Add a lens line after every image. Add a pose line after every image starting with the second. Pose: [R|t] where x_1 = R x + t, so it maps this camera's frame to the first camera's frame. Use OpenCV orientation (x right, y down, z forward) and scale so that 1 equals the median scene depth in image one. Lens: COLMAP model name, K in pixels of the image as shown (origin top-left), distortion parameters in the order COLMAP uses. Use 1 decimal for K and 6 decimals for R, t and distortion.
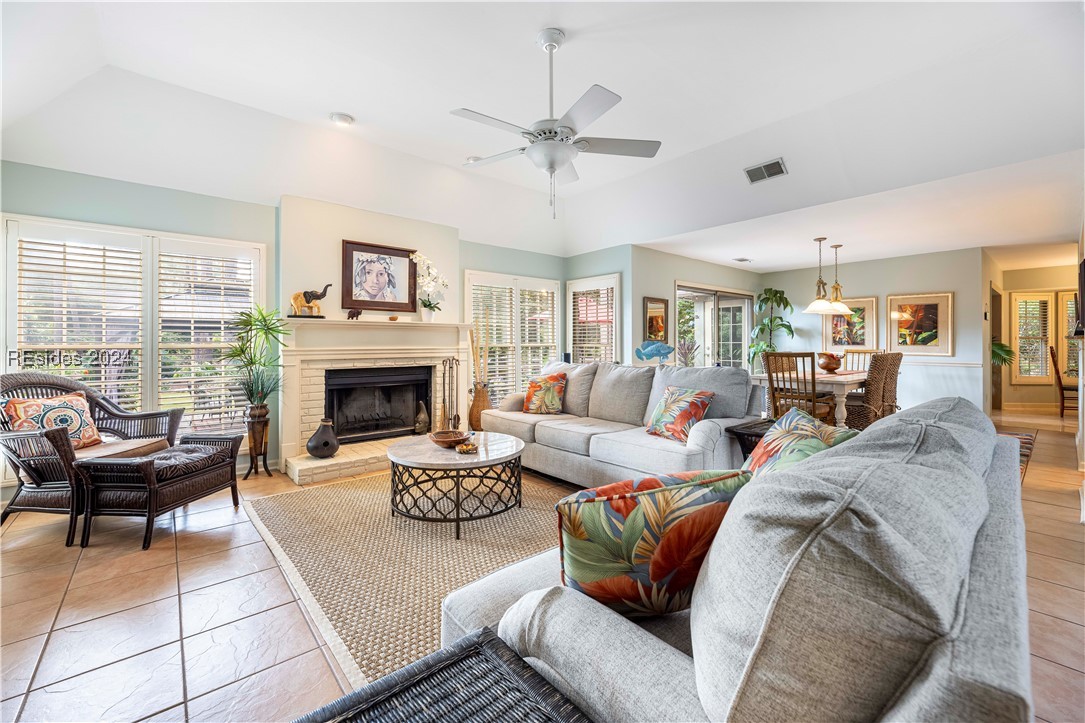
lens RADIAL K [[445.8, 0, 545.2], [0, 445.8, 344.7], [0, 0, 1]] dist [0.001134, 0.000261]
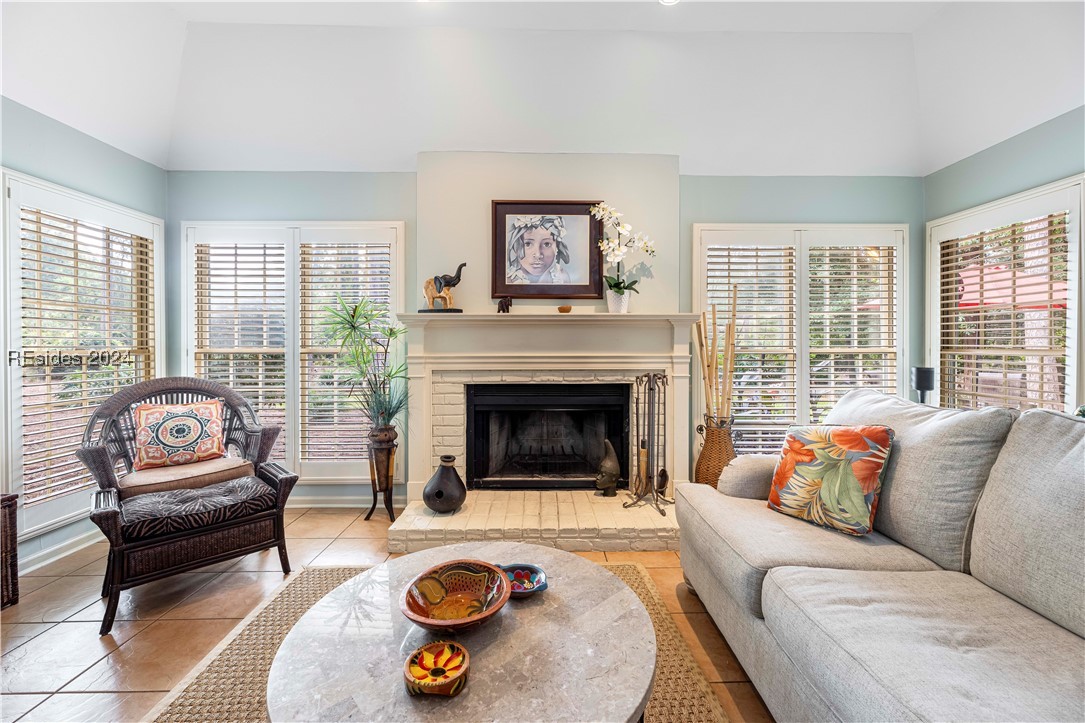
lens RADIAL K [[445.8, 0, 545.2], [0, 445.8, 344.7], [0, 0, 1]] dist [0.001134, 0.000261]
pose [[0.764437, 0.000549, -0.644698, 0.063495], [-0.002743, 0.999993, -0.002400, -0.005560], [0.644692, 0.003603, 0.764434, 0.499397]]
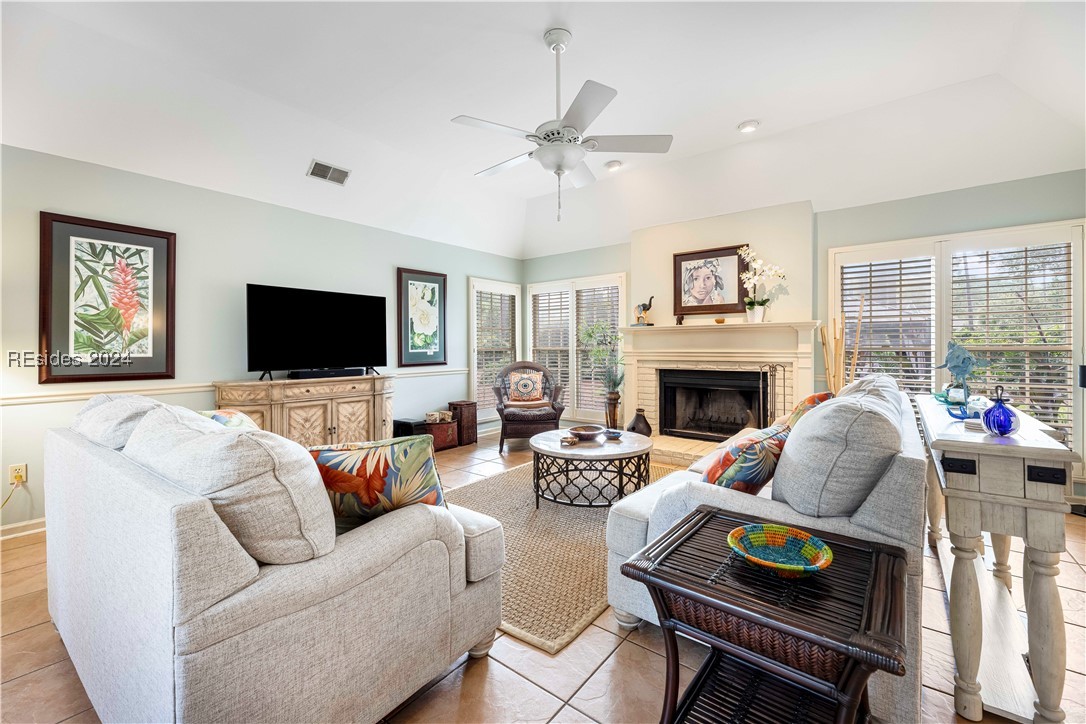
lens RADIAL K [[446.3, 0, 545.8], [0, 446.3, 345.2], [0, 0, 1]] dist [0.001134, 0.000261]
pose [[0.188691, -0.004535, -0.982026, 0.571736], [-0.000372, 0.999989, -0.004689, -0.000607], [0.982036, 0.001250, 0.188687, 0.457200]]
